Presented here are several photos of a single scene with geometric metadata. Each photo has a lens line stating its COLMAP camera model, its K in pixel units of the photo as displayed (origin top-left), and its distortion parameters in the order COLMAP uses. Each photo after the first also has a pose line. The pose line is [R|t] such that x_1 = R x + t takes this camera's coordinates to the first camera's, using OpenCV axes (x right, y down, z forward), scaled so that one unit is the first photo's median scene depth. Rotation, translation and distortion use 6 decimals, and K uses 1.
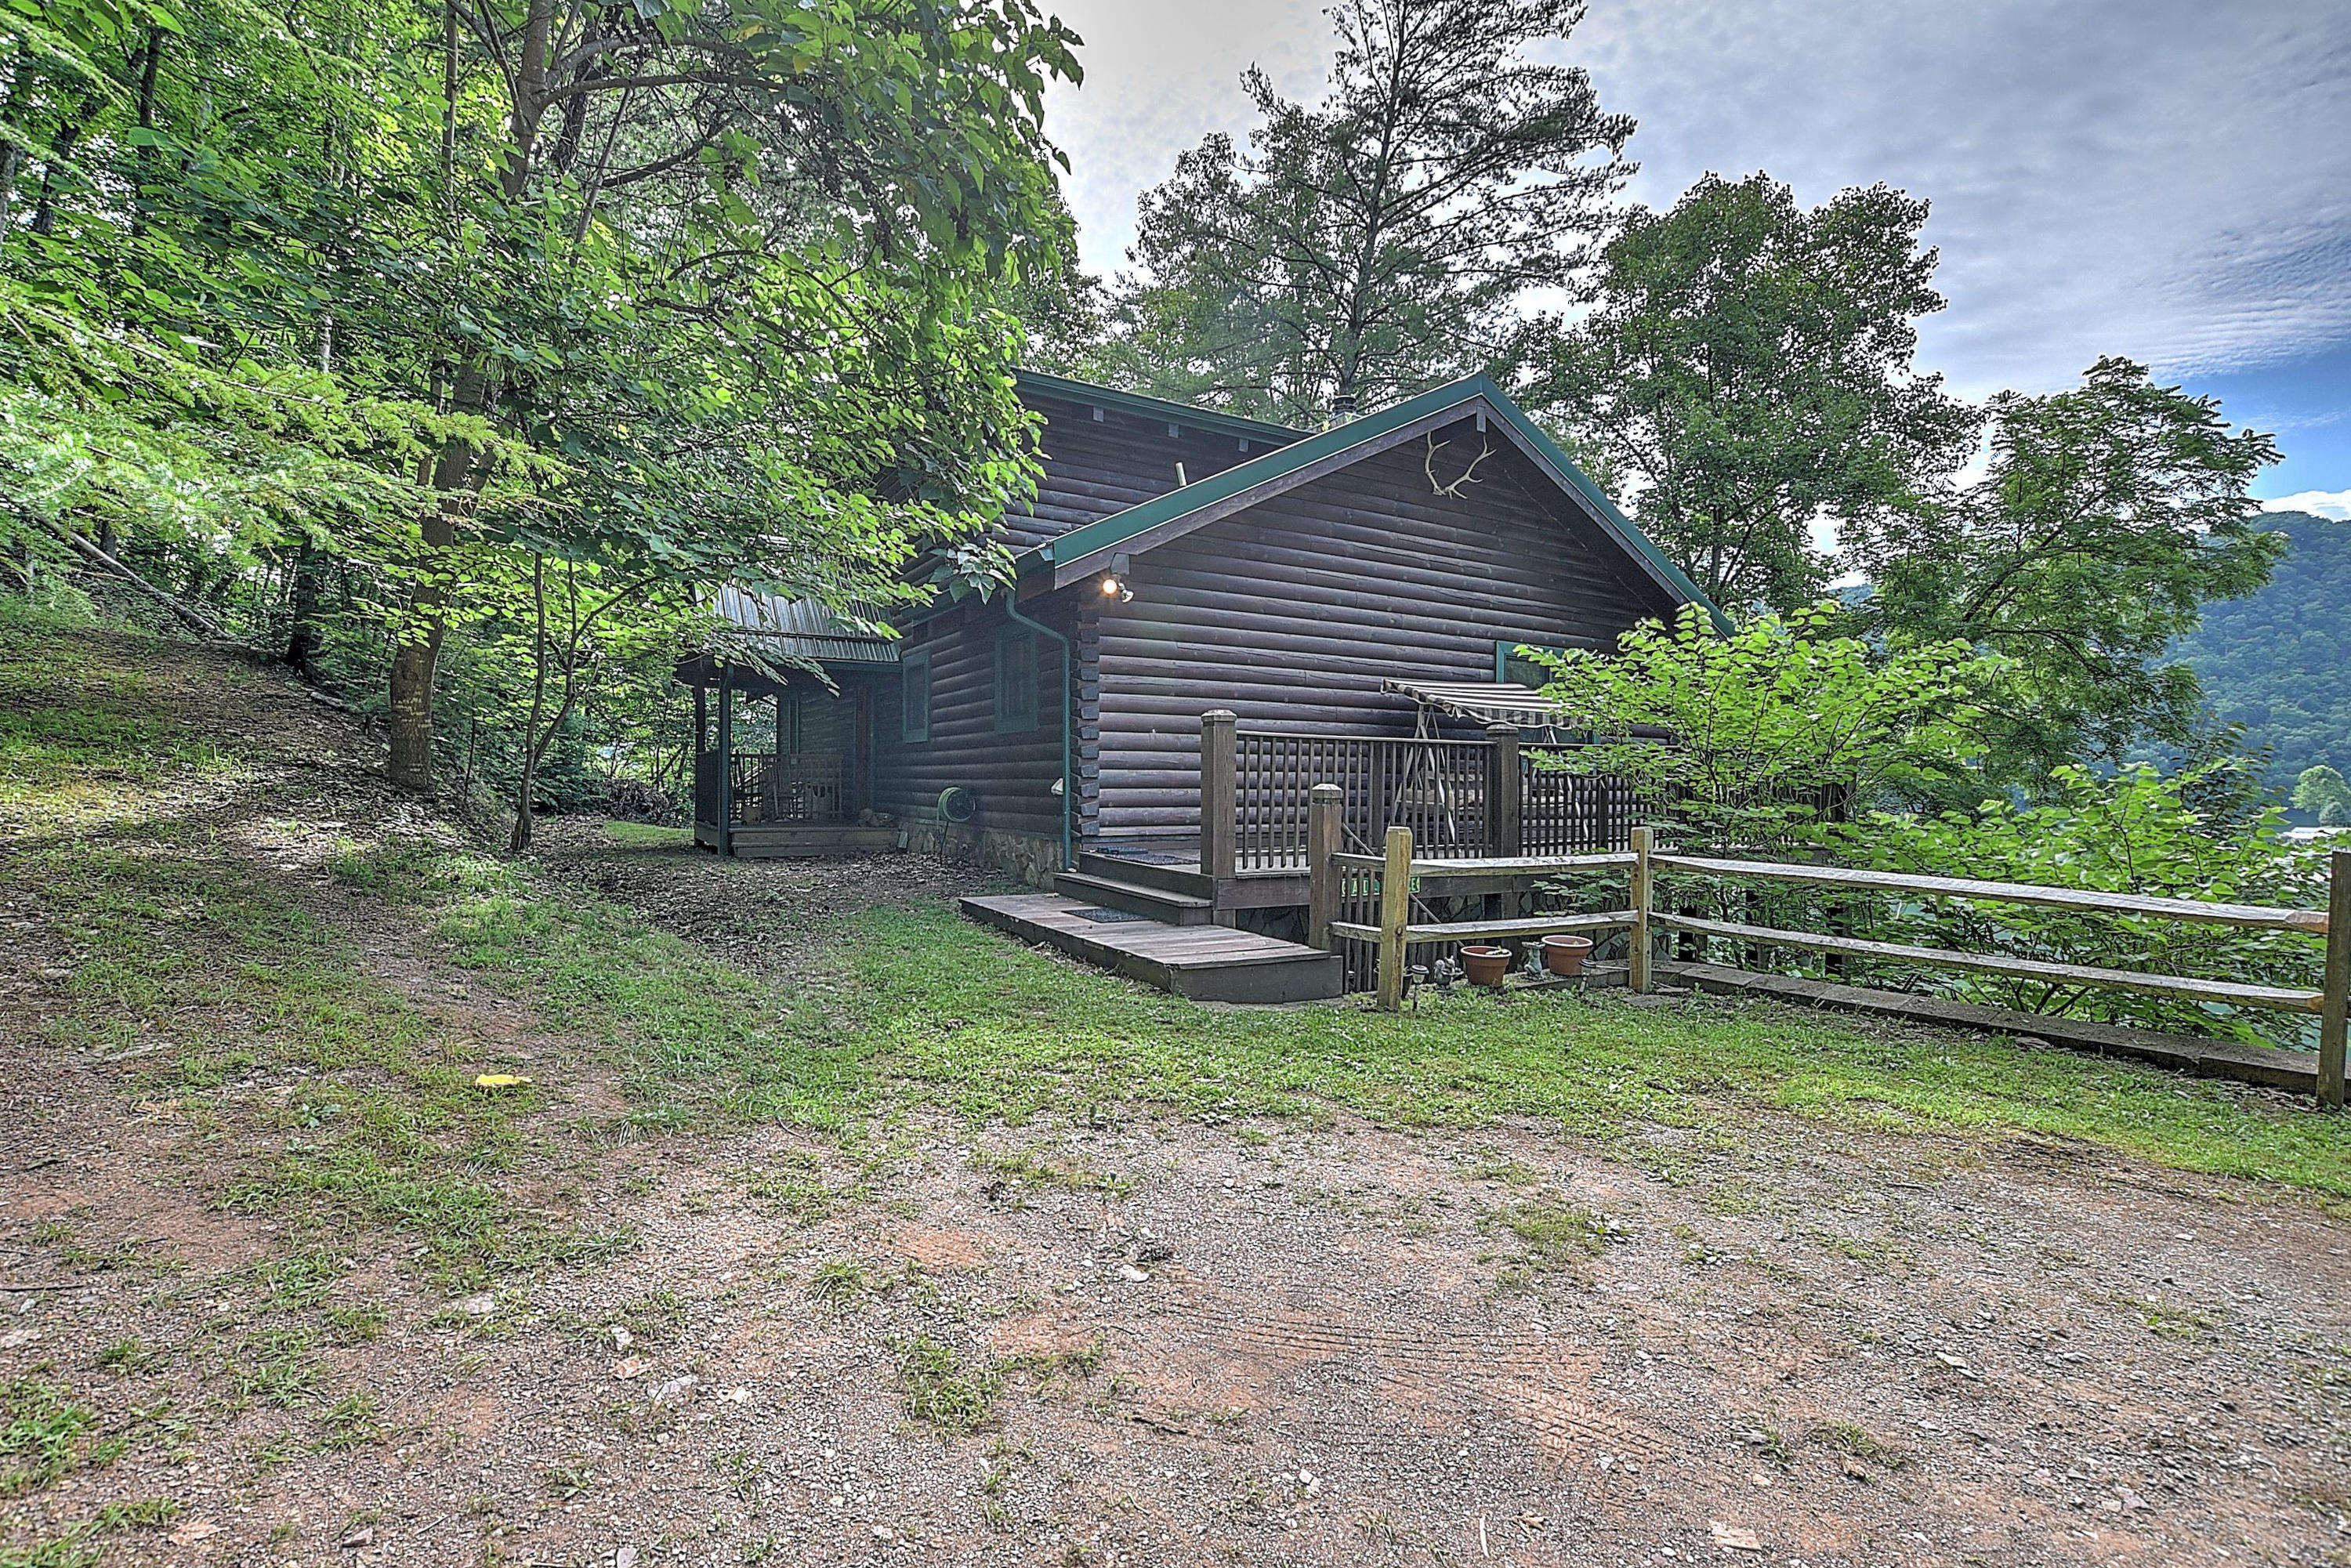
lens RADIAL K [[1054.6, 0, 1168.5], [0, 1054.6, 785.8], [0, 0, 1]] dist [-0.043809, 0.008517]
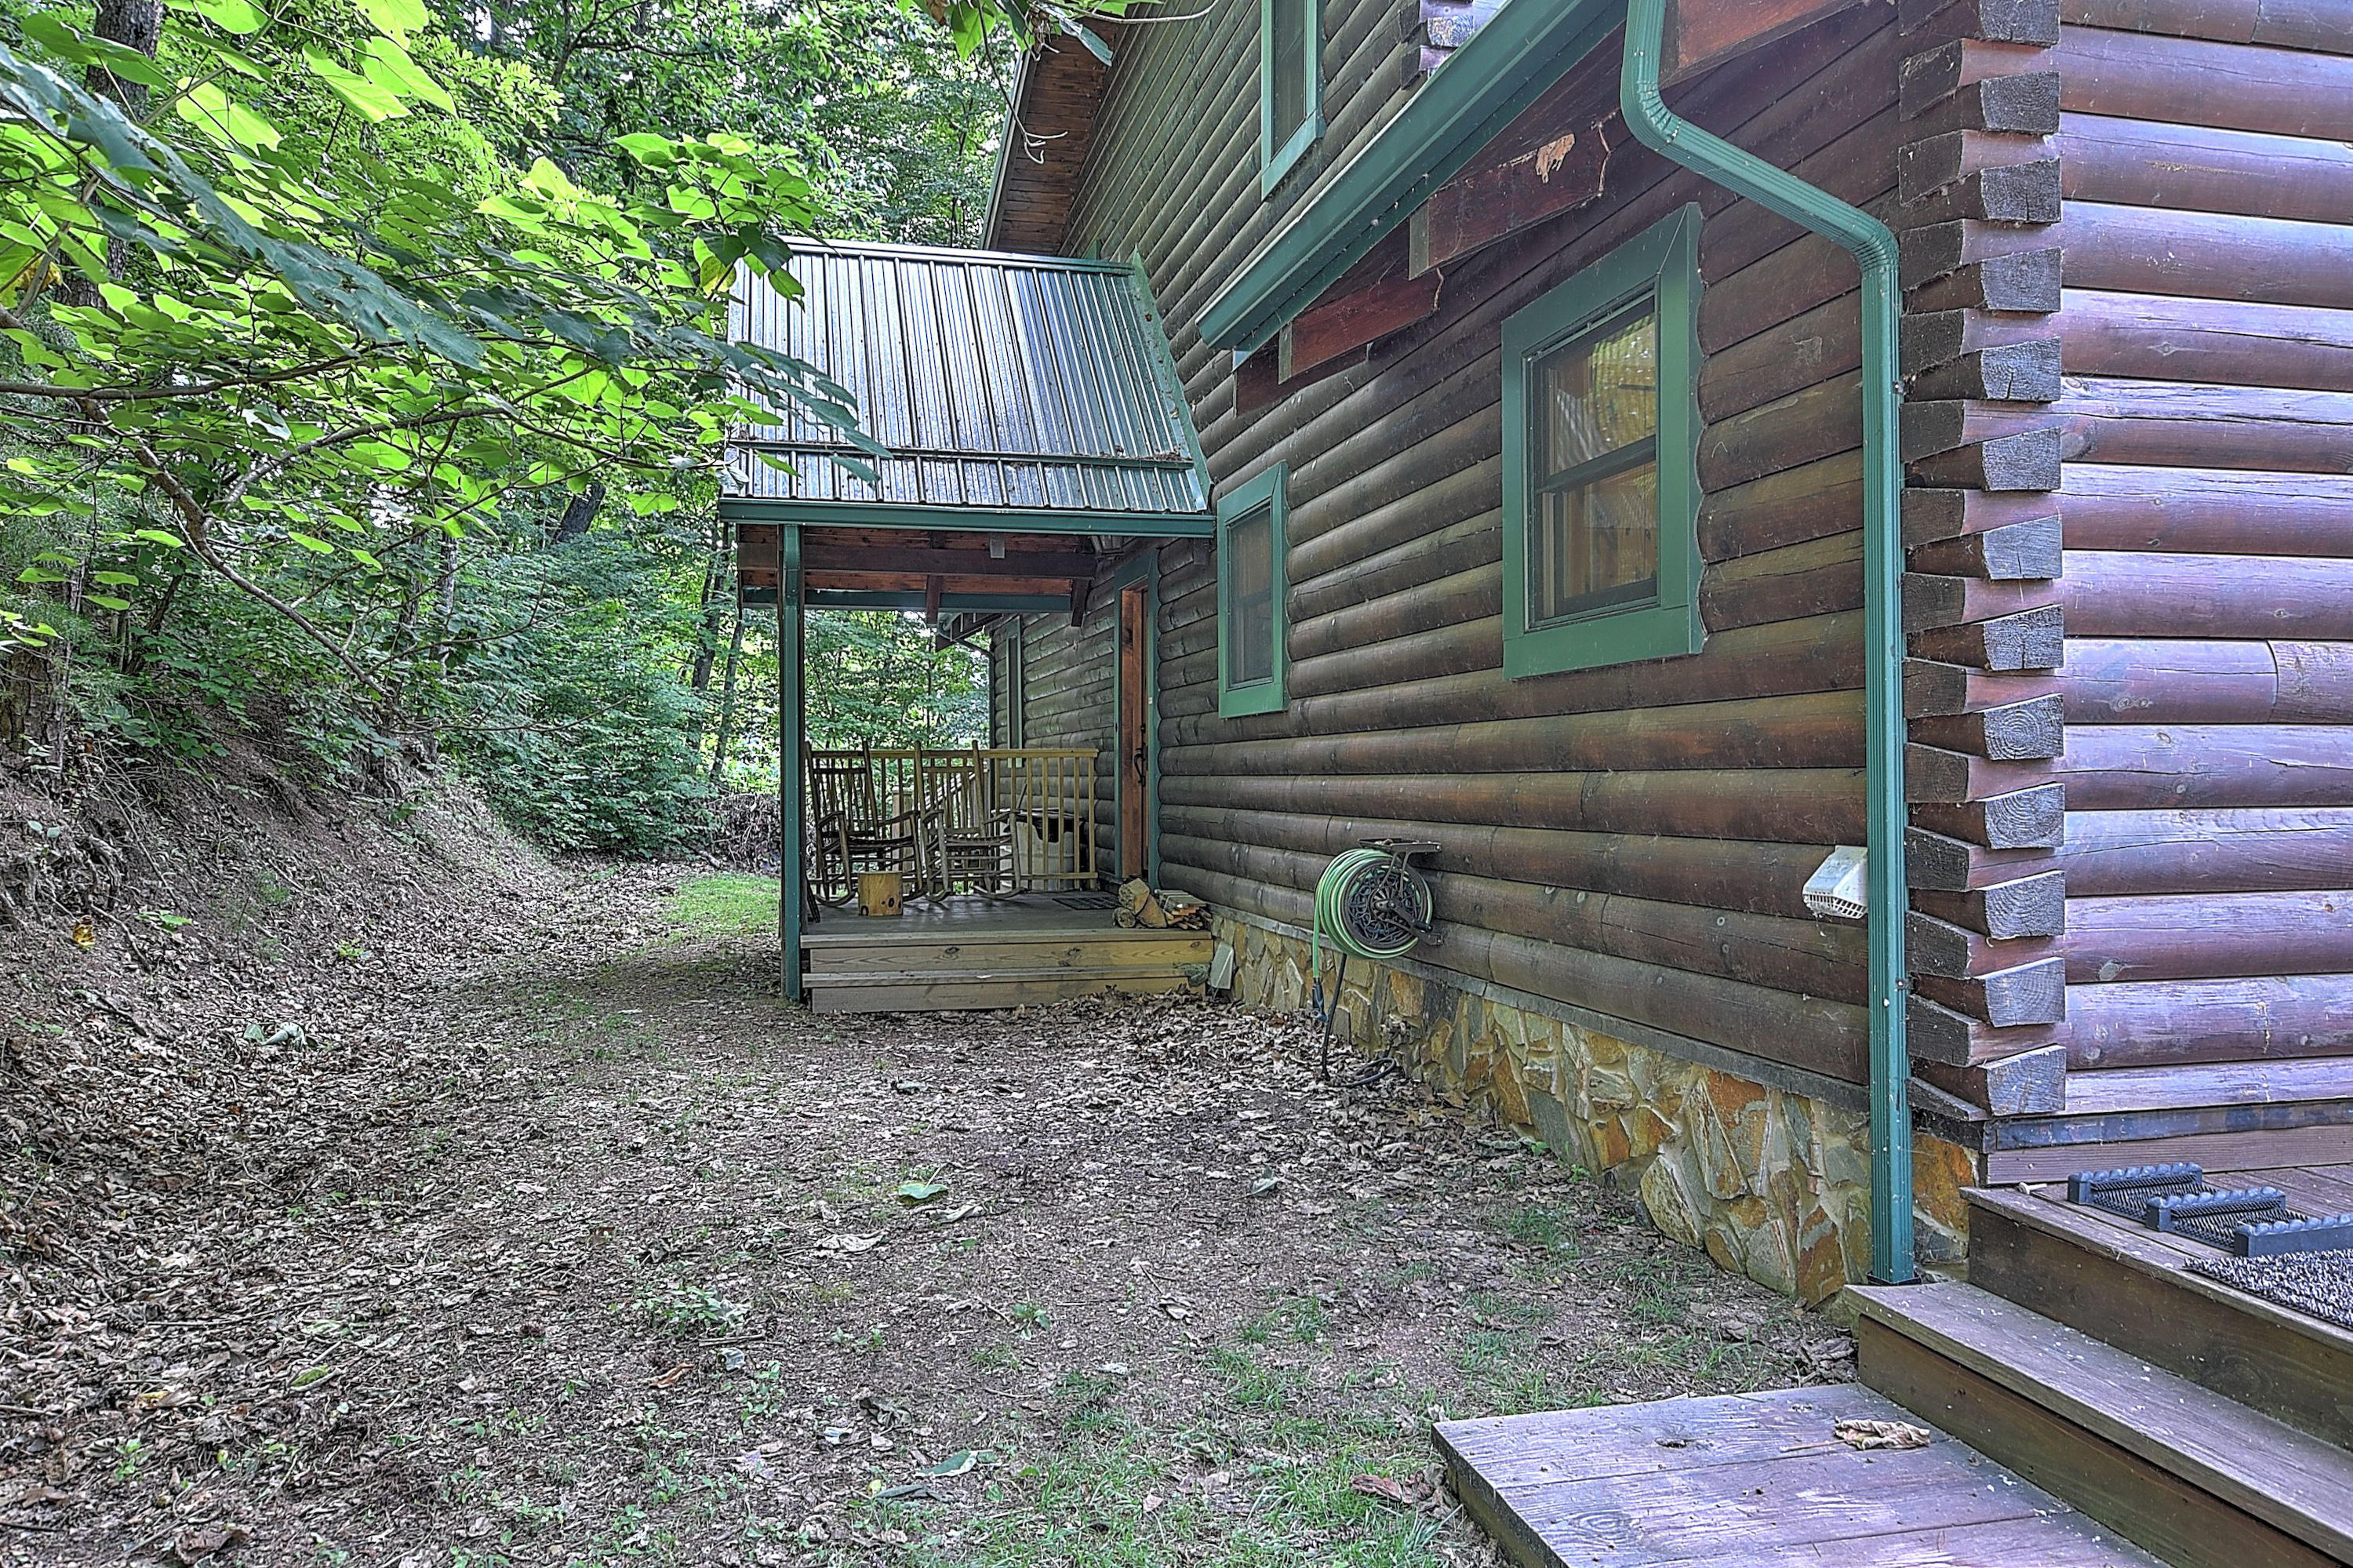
lens RADIAL K [[1629.6, 0, 1174.2], [0, 1629.6, 787.6], [0, 0, 1]] dist [-0.000895, -0.000193]
pose [[0.958808, -0.009209, -0.283907, -0.030111], [0.009381, 0.999956, -0.000753, -0.004537], [0.283901, -0.001941, 0.958852, 0.128649]]
